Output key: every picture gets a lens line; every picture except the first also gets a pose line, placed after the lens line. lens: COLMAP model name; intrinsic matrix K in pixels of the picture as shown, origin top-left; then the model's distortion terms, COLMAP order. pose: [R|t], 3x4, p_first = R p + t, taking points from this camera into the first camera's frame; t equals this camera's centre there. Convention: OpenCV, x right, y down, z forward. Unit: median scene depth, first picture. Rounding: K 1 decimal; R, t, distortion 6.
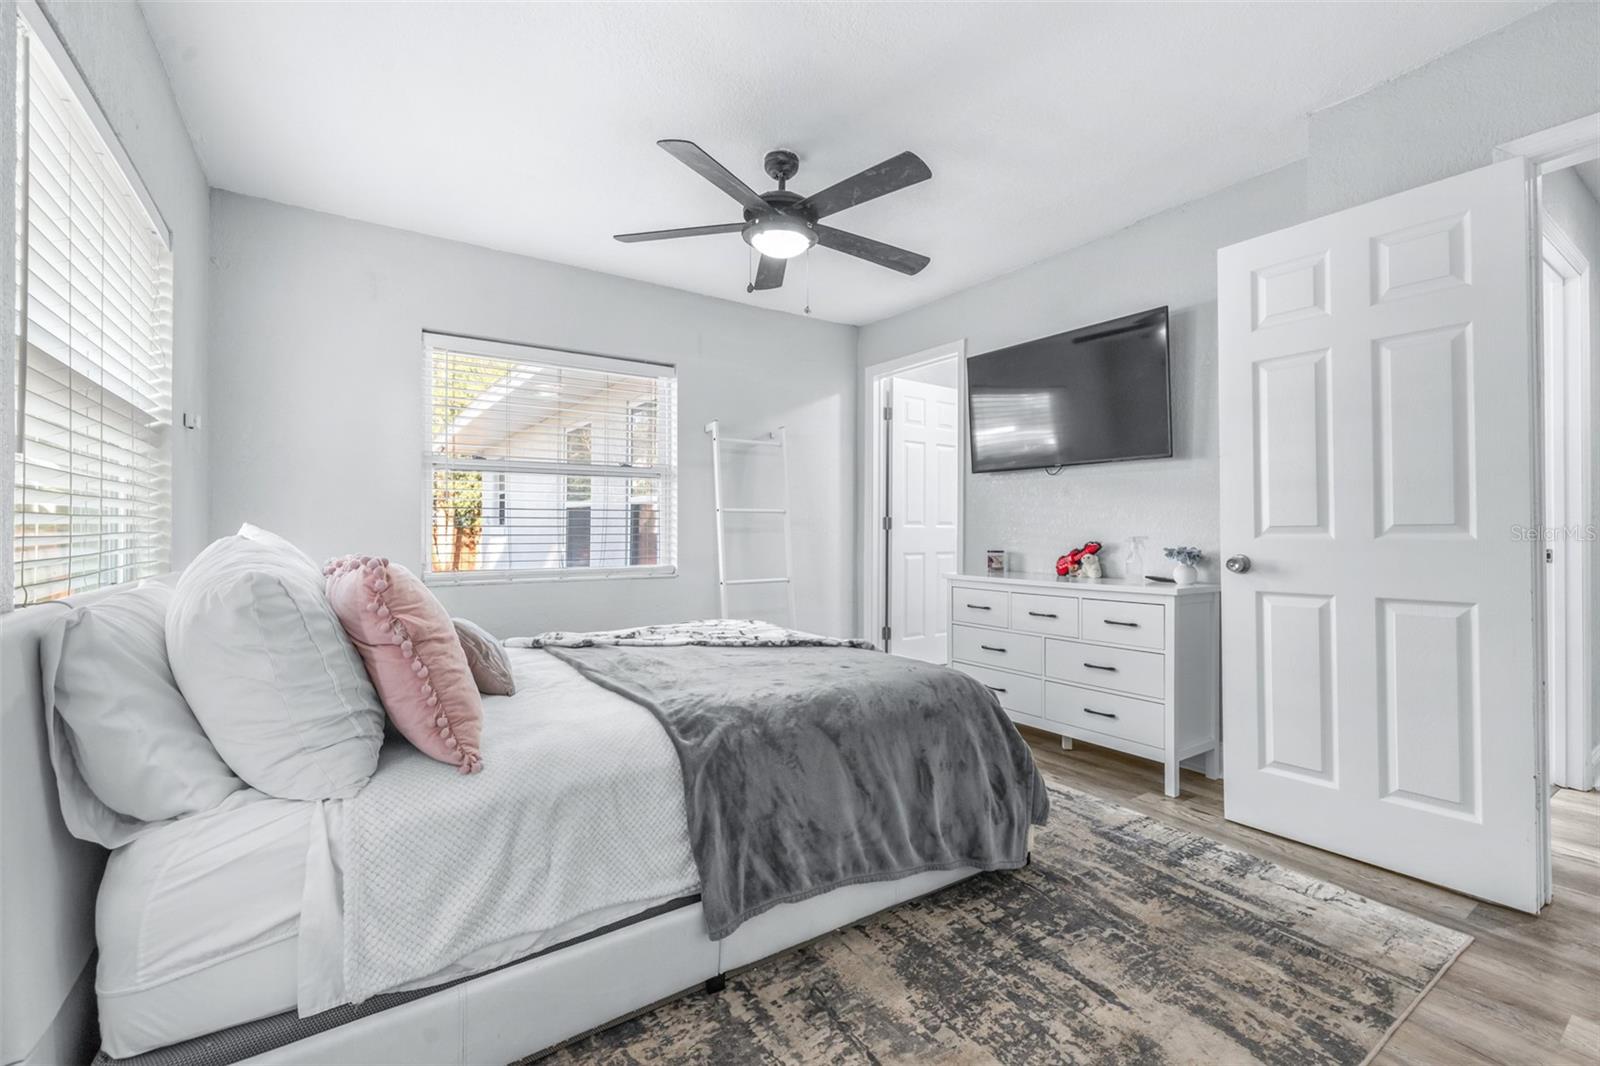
lens RADIAL K [[689.8, 0, 802.9], [0, 689.8, 516.6], [0, 0, 1]] dist [0.001079, -0.000320]
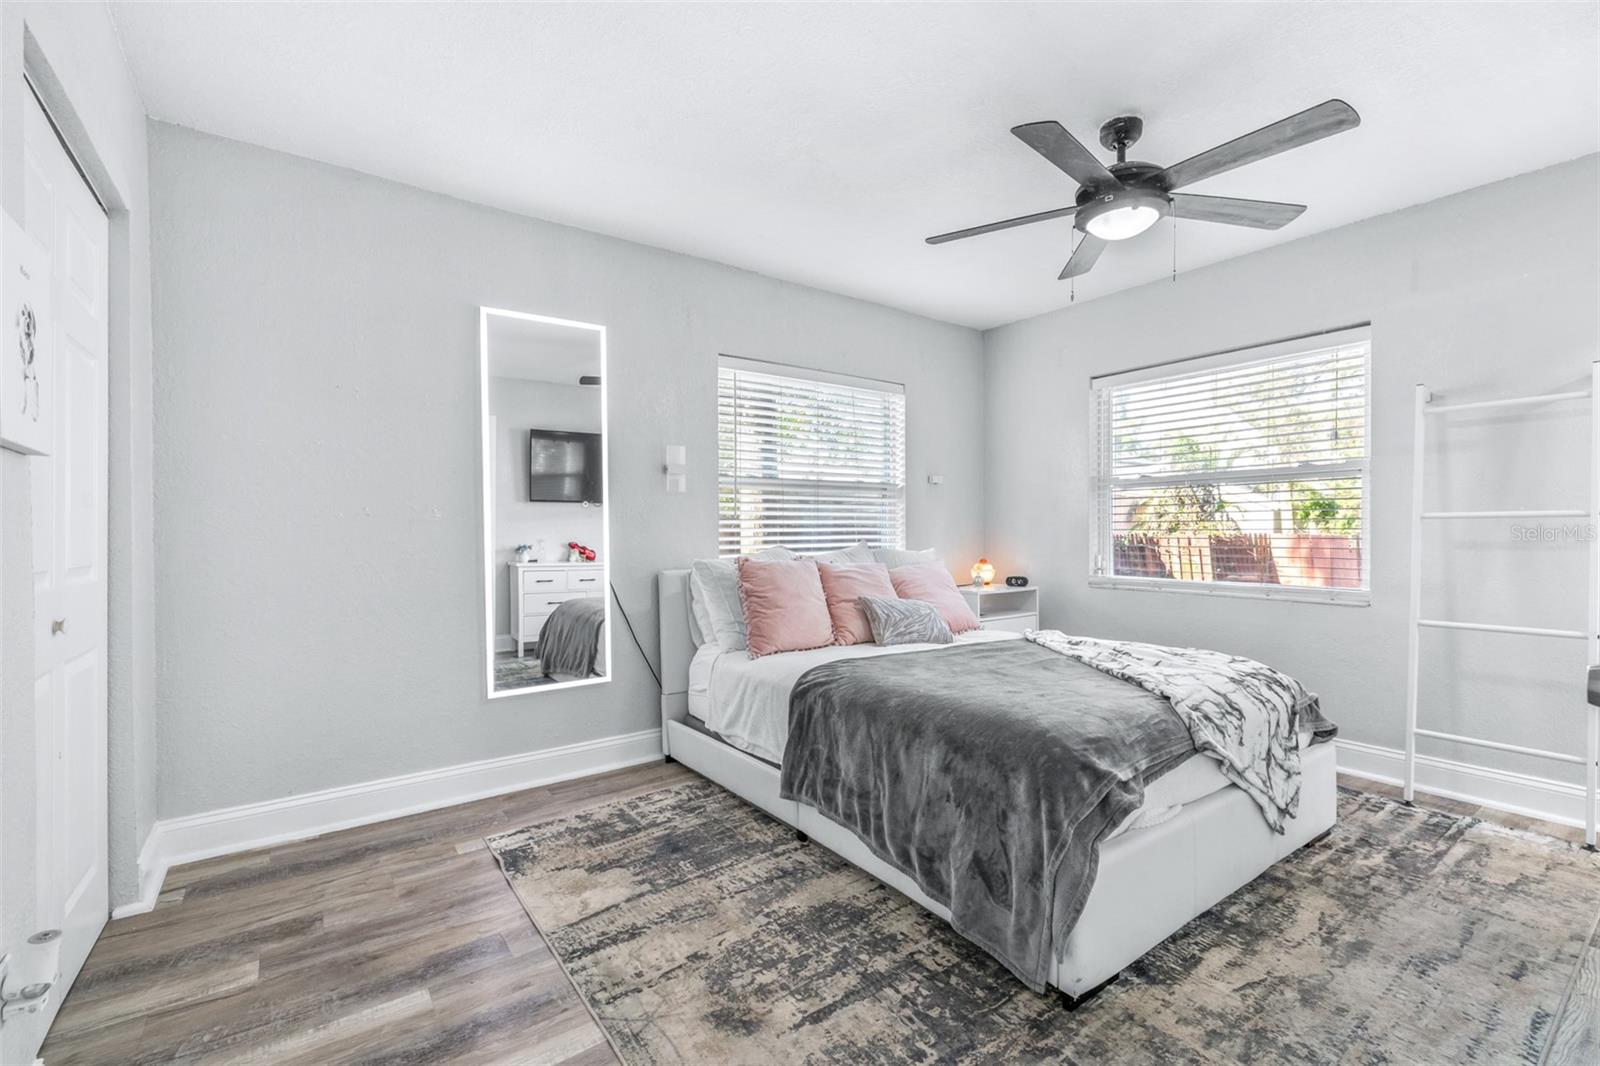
lens RADIAL K [[686.1, 0, 796.8], [0, 686.1, 530.9], [0, 0, 1]] dist [0.000150, -0.000450]
pose [[0.027368, -0.000103, -0.999625, 1.323616], [0.022015, 0.999758, 0.000500, -0.020286], [0.999383, -0.022021, 0.027364, 0.881437]]
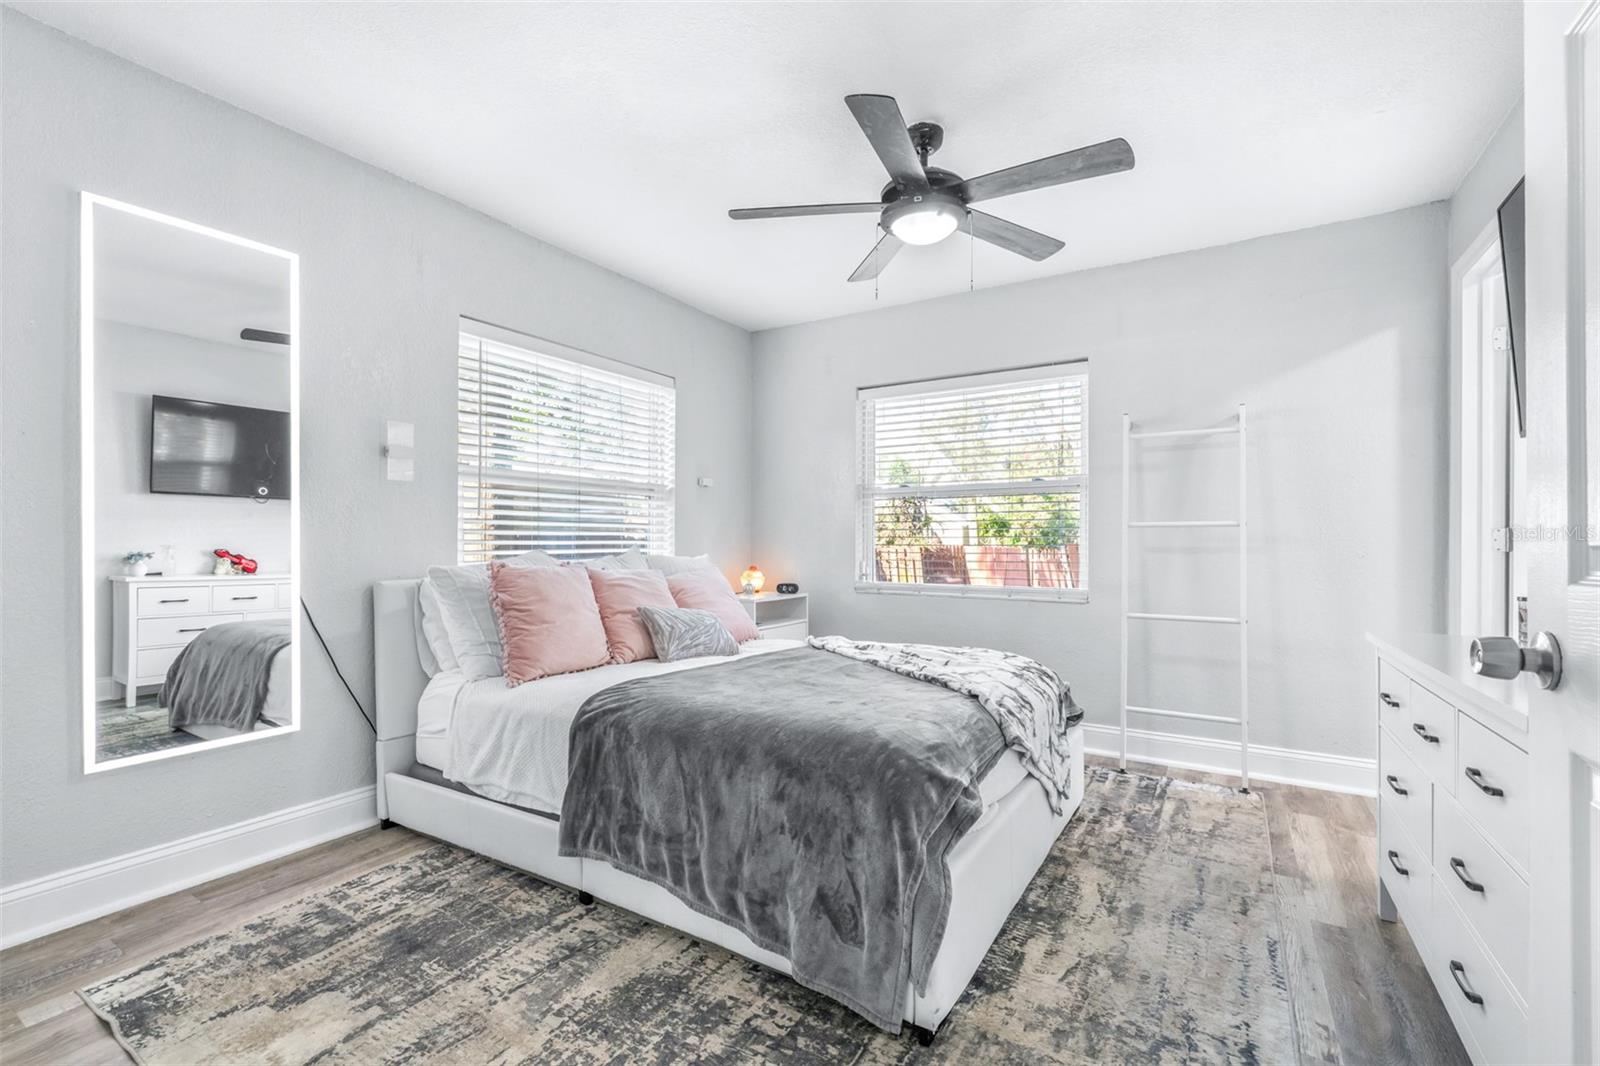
lens RADIAL K [[695.8, 0, 797.4], [0, 695.8, 535.0], [0, 0, 1]] dist [0.000498, -0.000523]
pose [[0.405391, -0.009653, -0.914092, 1.139492], [0.012835, 0.999906, -0.004867, 0.003542], [0.914053, -0.009759, 0.405477, 0.769959]]
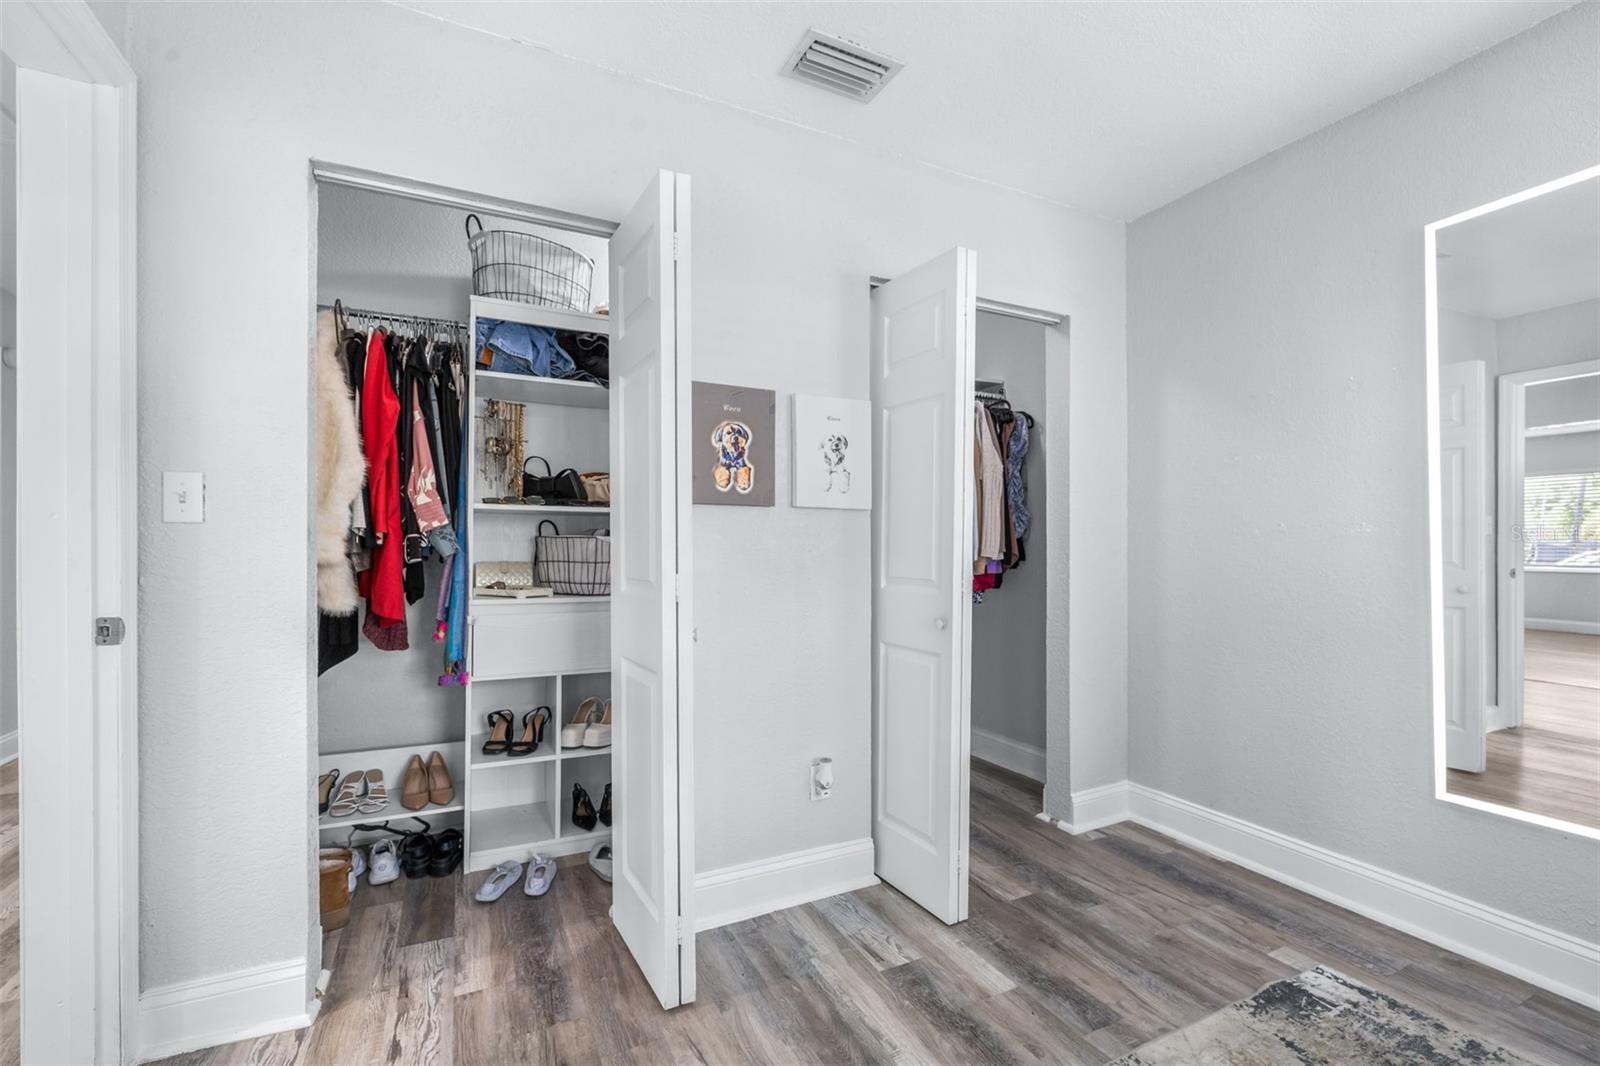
lens RADIAL K [[686.1, 0, 796.8], [0, 686.1, 530.9], [0, 0, 1]] dist [0.000150, -0.000450]
pose [[-0.989107, 0.003921, 0.147147, 0.487044], [-0.002196, 0.999141, -0.041388, -0.017258], [-0.147183, -0.041260, -0.988248, 1.471066]]
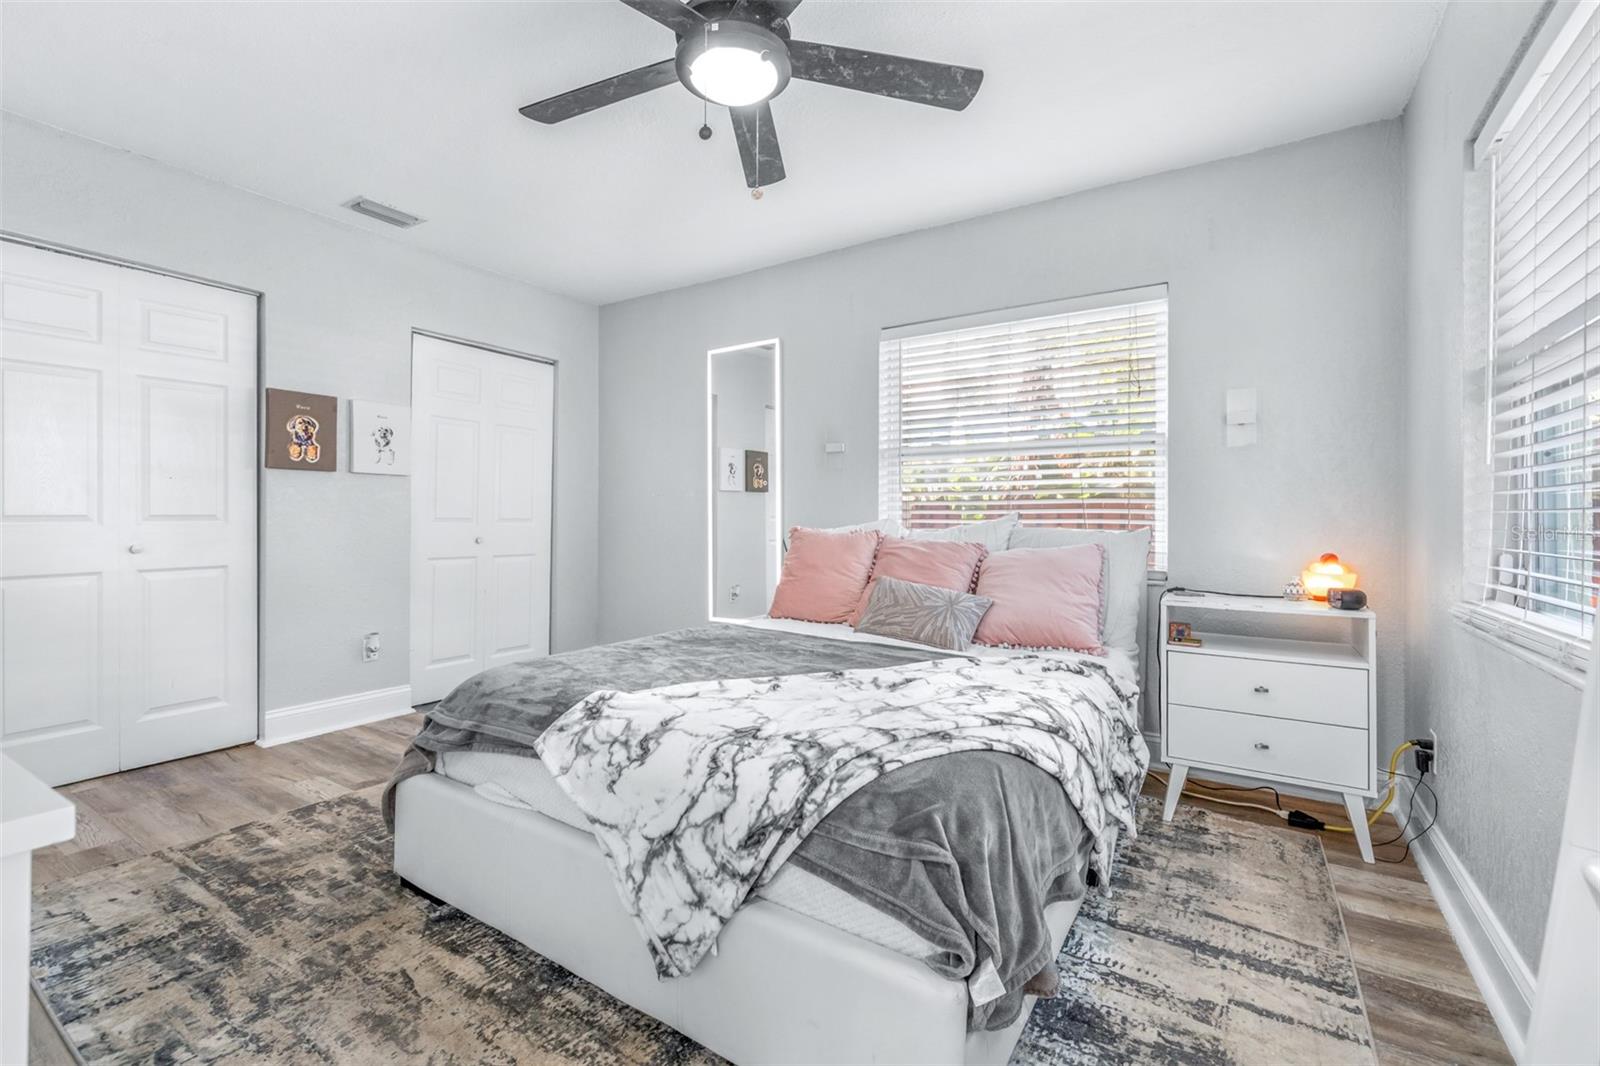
lens RADIAL K [[689.8, 0, 802.9], [0, 689.8, 516.6], [0, 0, 1]] dist [0.001079, -0.000320]
pose [[-0.920798, -0.006092, -0.389993, 0.252802], [0.001596, 0.999811, -0.019386, 0.054832], [0.390037, -0.018473, -0.920614, 2.566922]]
